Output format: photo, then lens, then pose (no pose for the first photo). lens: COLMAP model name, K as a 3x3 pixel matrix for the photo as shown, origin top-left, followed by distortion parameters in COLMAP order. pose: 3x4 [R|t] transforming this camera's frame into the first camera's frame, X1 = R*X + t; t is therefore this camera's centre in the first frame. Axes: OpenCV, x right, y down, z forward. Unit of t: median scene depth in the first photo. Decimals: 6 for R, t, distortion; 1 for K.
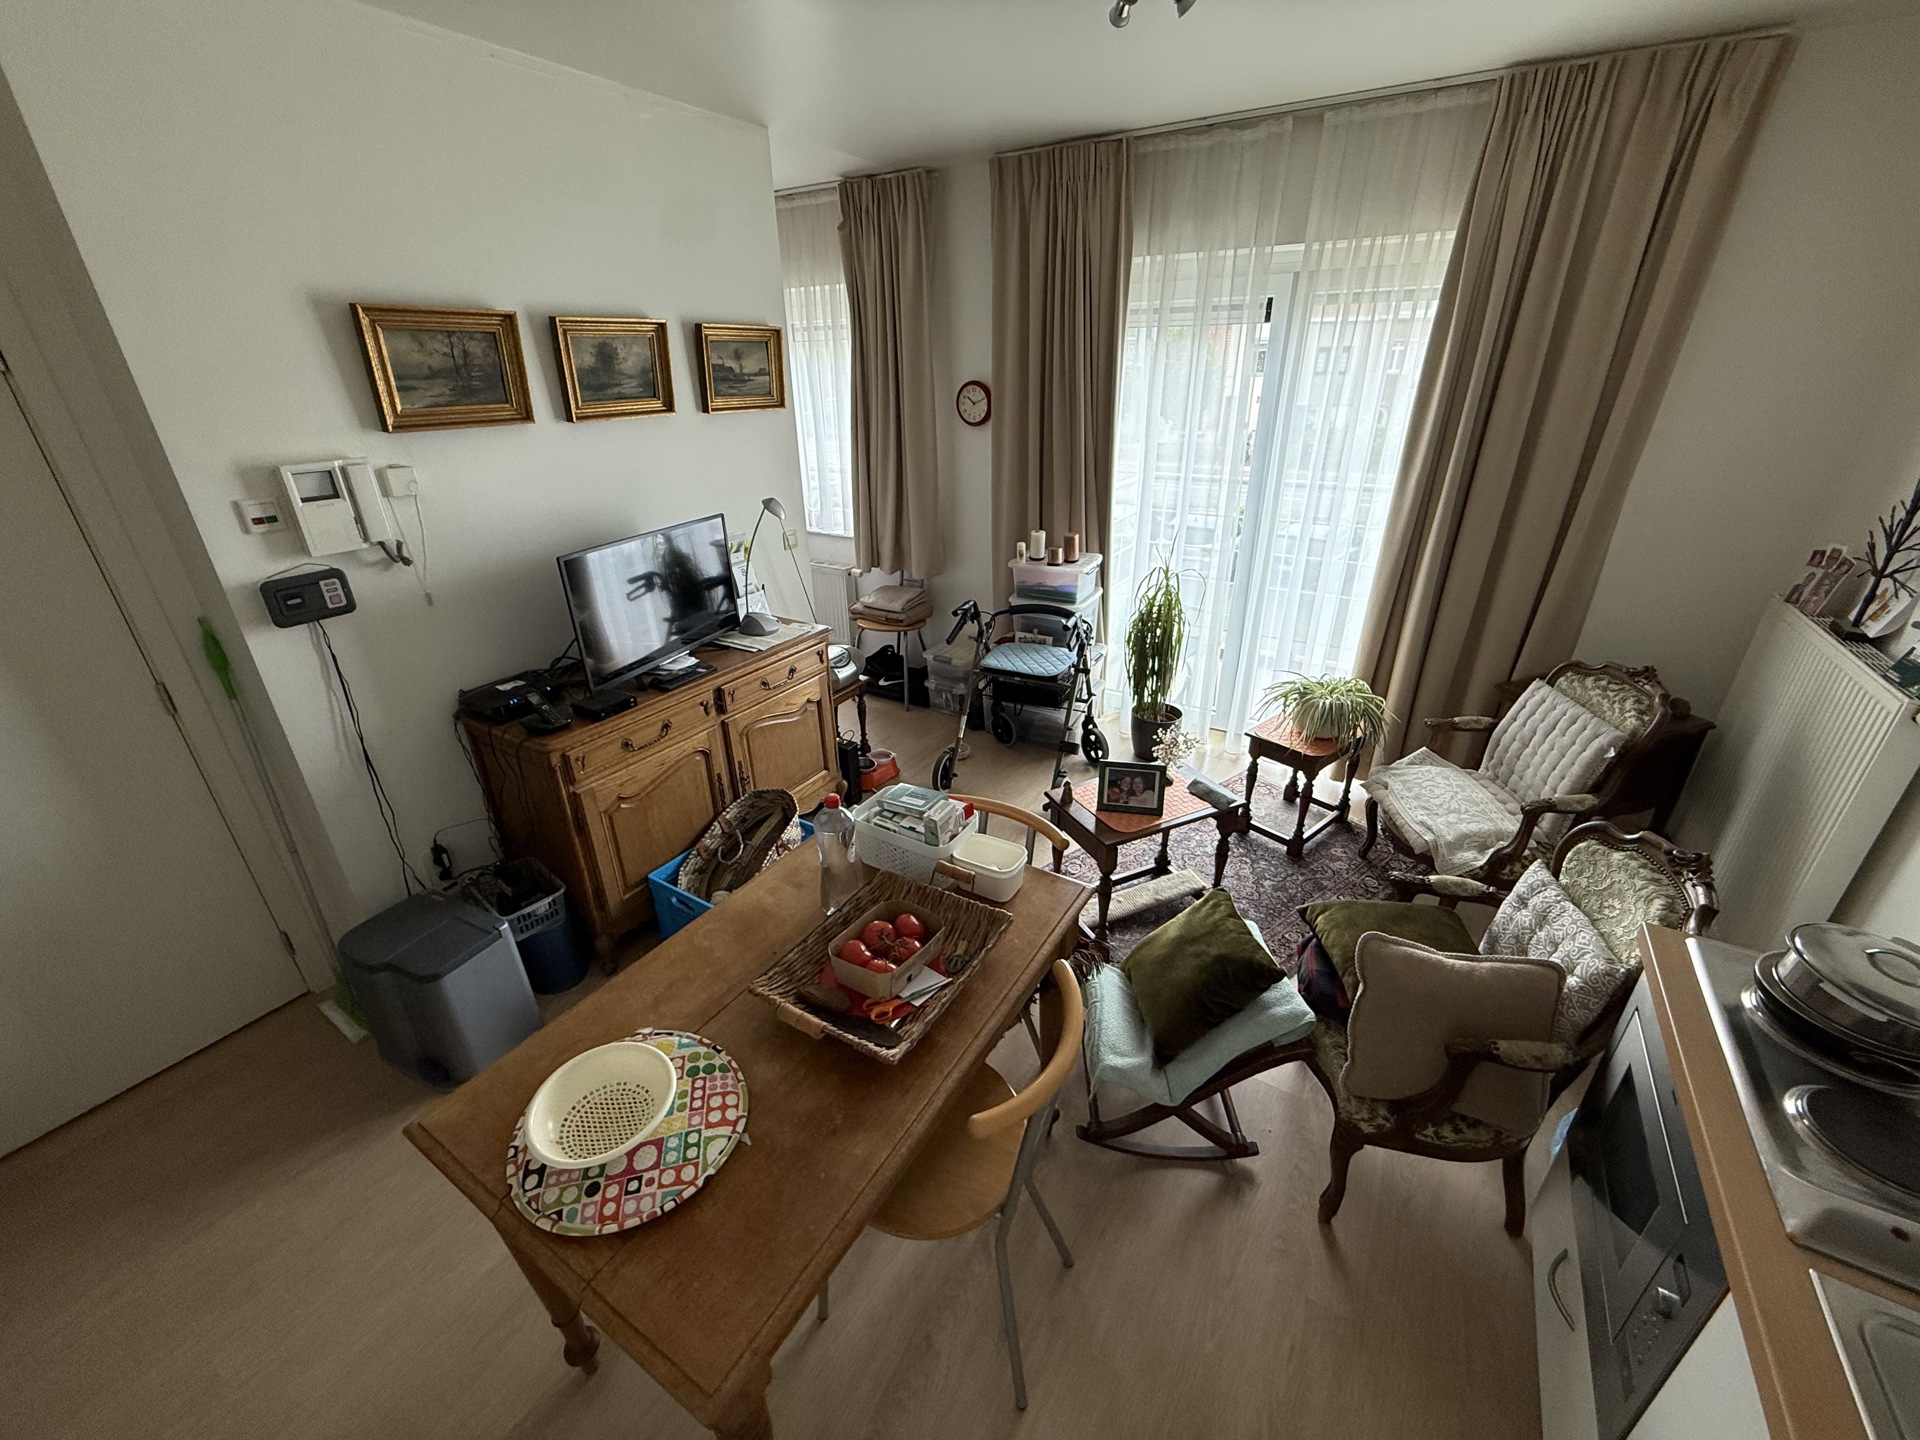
lens RADIAL K [[761.9, 0, 952.5], [0, 761.9, 718.5], [0, 0, 1]] dist [0.000052, 0.000094]
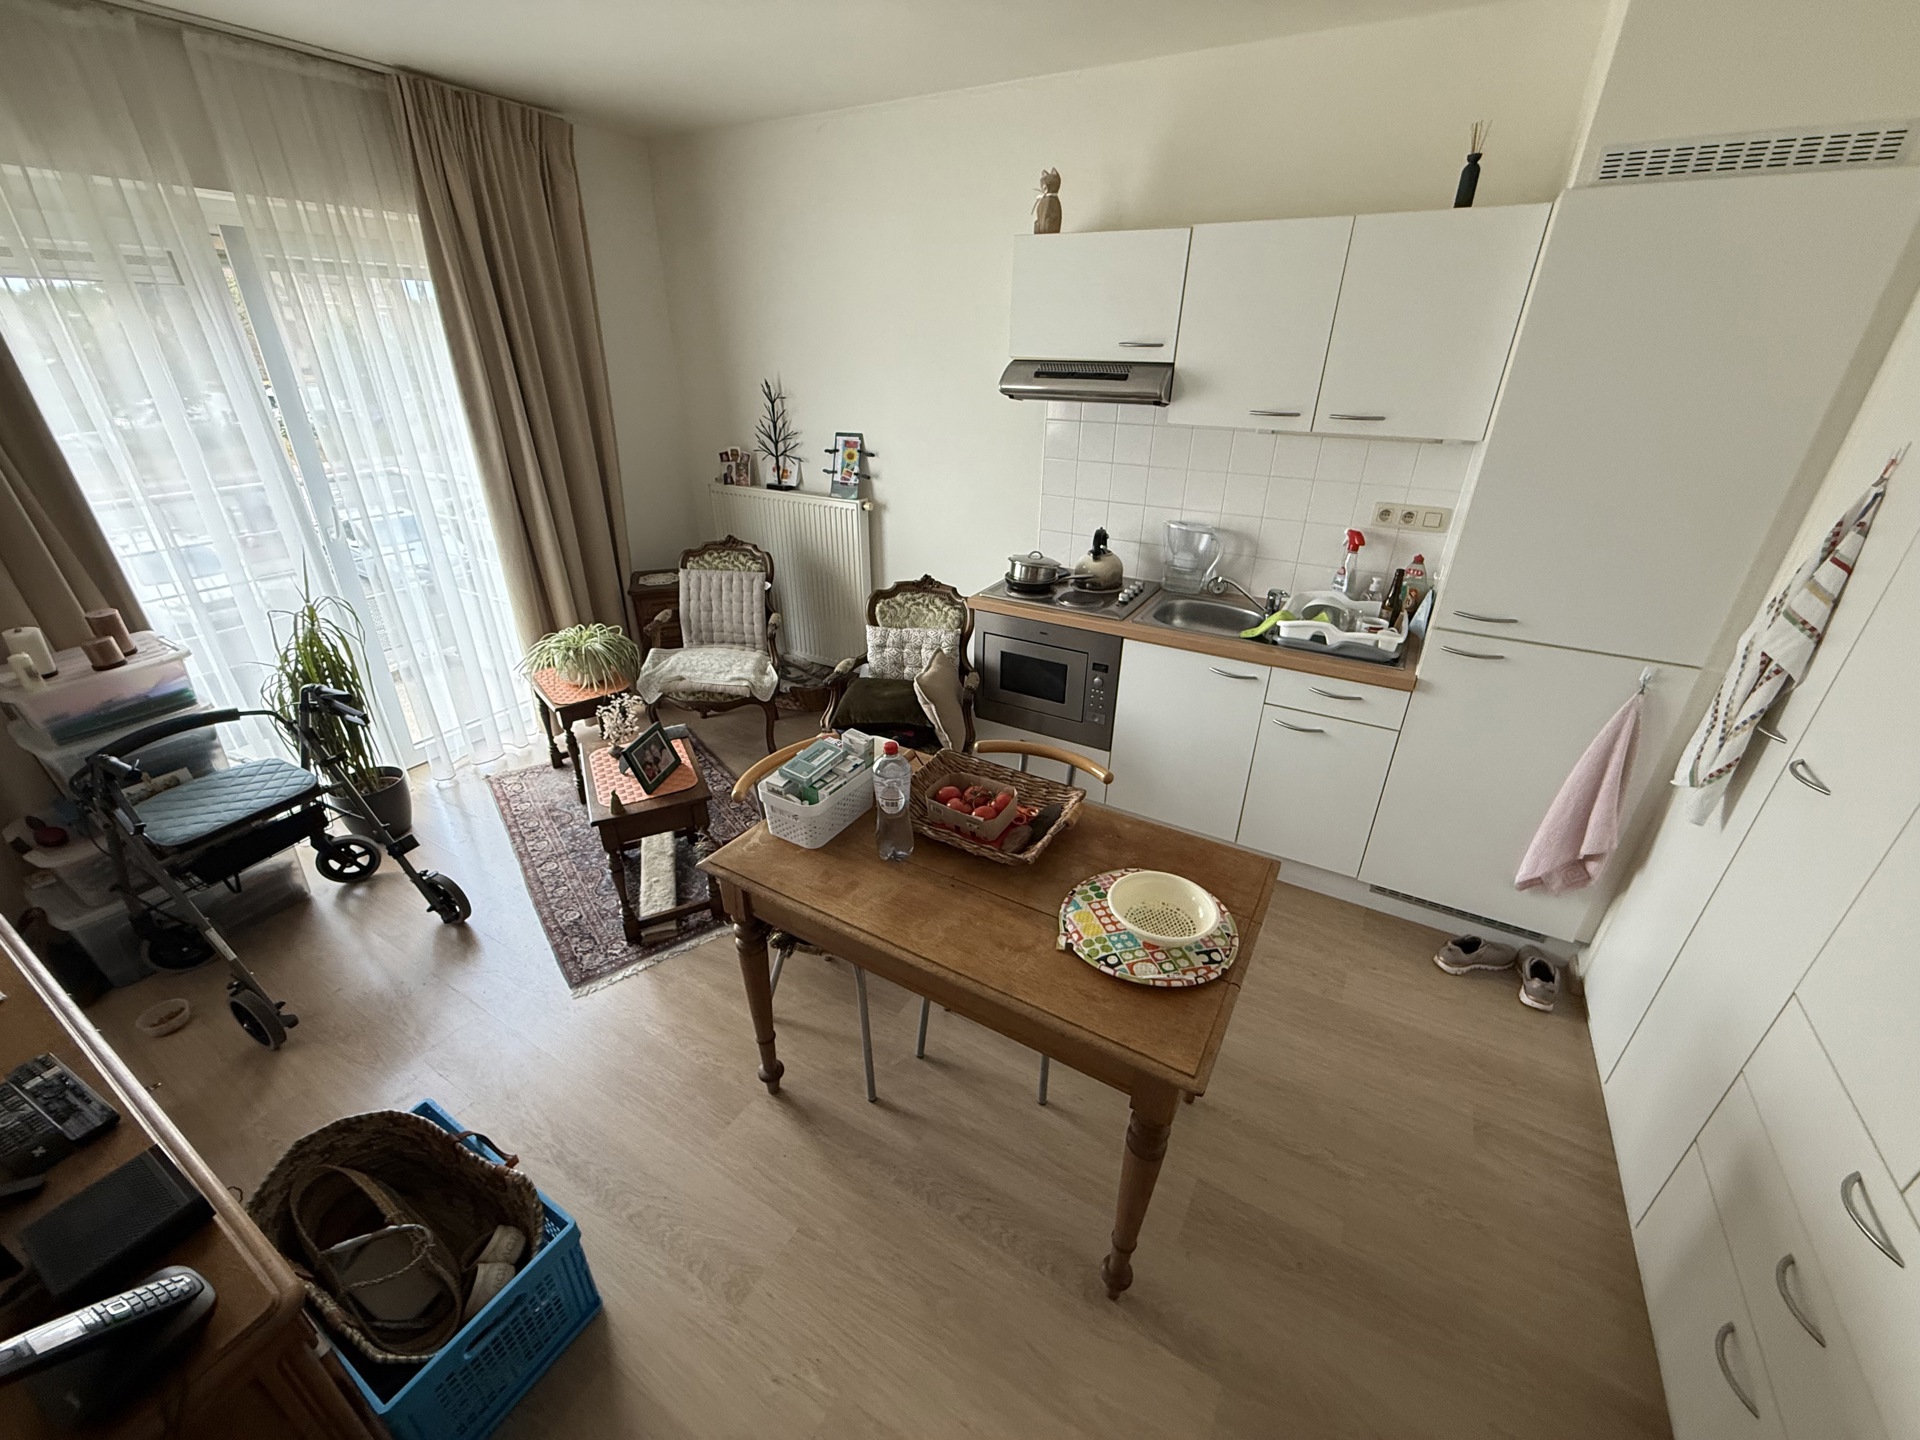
lens RADIAL K [[761.9, 0, 952.5], [0, 761.9, 718.5], [0, 0, 1]] dist [0.000052, 0.000094]
pose [[-0.023144, -0.432323, 0.901422, -0.662131], [0.419214, 0.814365, 0.401334, -0.190267], [-0.907593, 0.387177, 0.162388, 0.444439]]
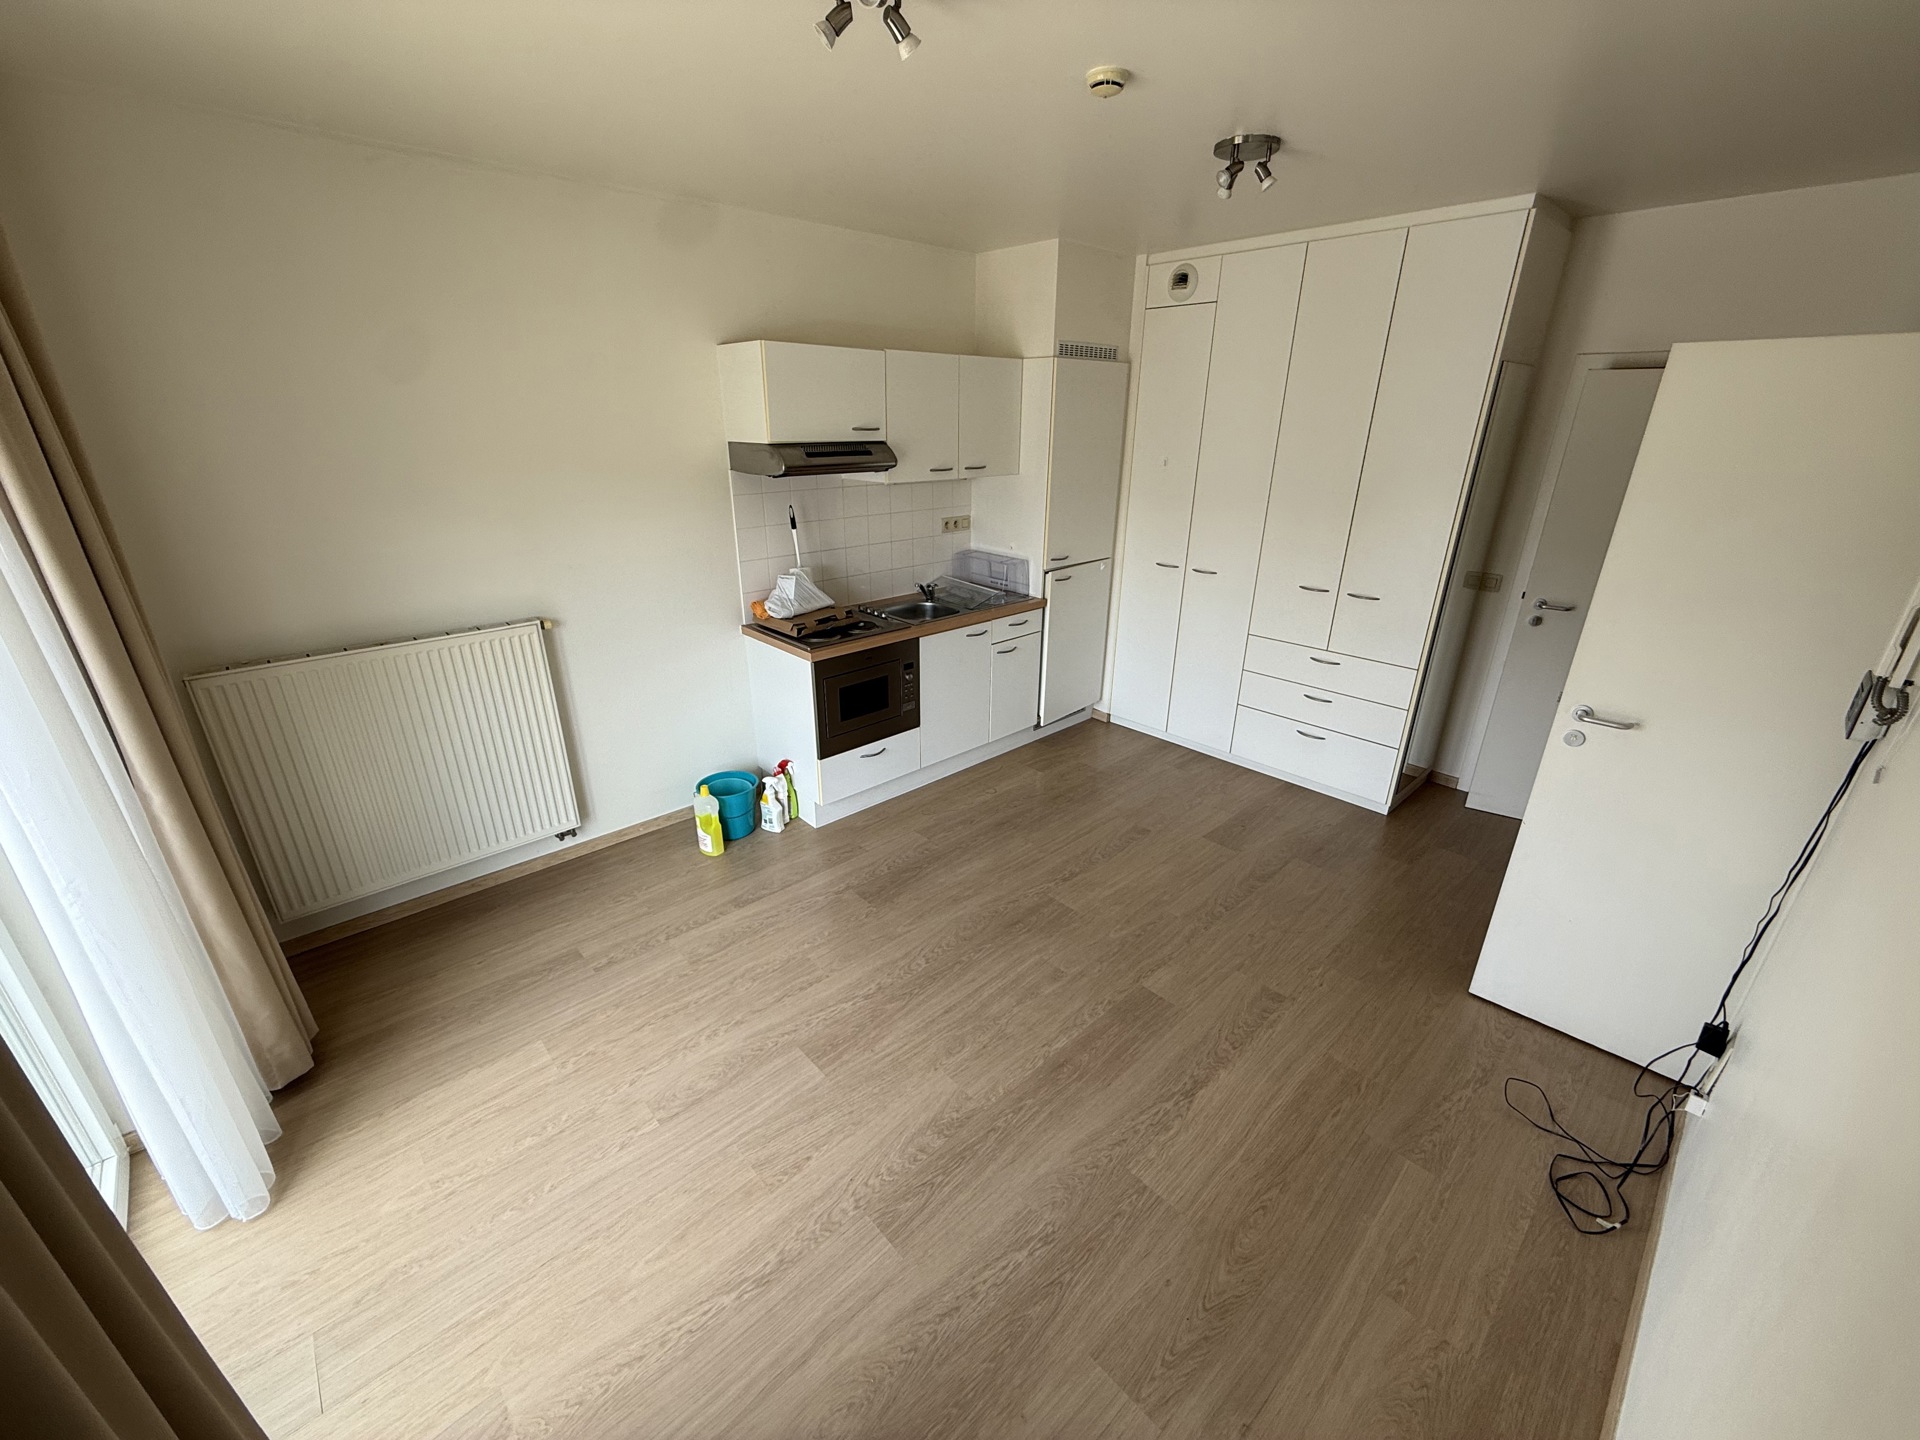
lens RADIAL K [[761.9, 0, 952.5], [0, 761.9, 718.5], [0, 0, 1]] dist [0.000052, 0.000094]
pose [[-0.964973, -0.091313, 0.245945, -0.159081], [0.117072, 0.689075, 0.715171, -0.612334], [-0.234779, 0.718914, -0.654249, 1.278127]]
